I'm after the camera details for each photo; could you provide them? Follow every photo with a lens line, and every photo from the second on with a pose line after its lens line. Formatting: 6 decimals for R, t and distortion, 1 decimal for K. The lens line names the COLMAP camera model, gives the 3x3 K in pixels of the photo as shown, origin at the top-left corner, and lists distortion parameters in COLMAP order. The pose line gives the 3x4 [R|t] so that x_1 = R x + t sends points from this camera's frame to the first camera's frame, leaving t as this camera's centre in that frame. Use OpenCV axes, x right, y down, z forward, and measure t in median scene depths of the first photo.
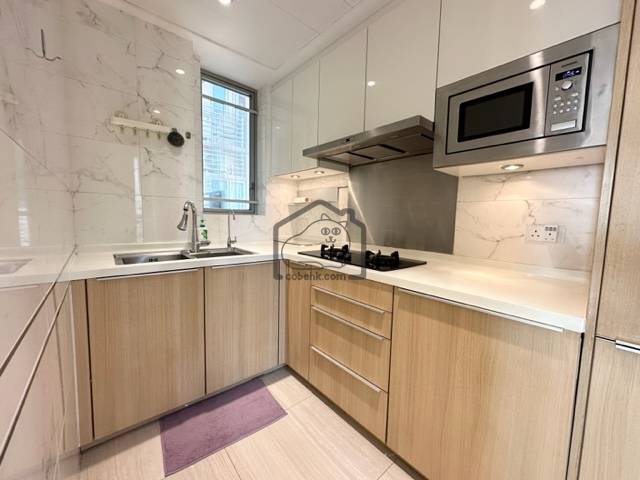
lens RADIAL K [[254.5, 0, 320.2], [0, 254.5, 239.1], [0, 0, 1]] dist [0.000813, -0.000028]
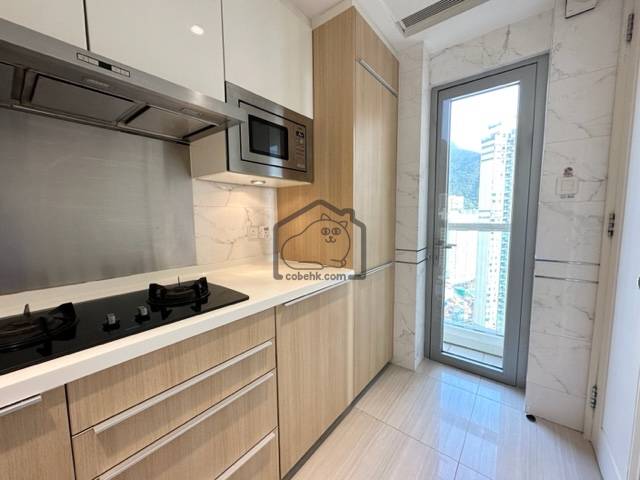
lens RADIAL K [[254.5, 0, 323.3], [0, 254.5, 239.6], [0, 0, 1]] dist [0.000813, -0.000028]
pose [[-0.197633, -0.118548, 0.973081, -0.574986], [0.085540, 0.986788, 0.137592, -0.152201], [-0.976537, 0.110431, -0.184882, 0.967931]]
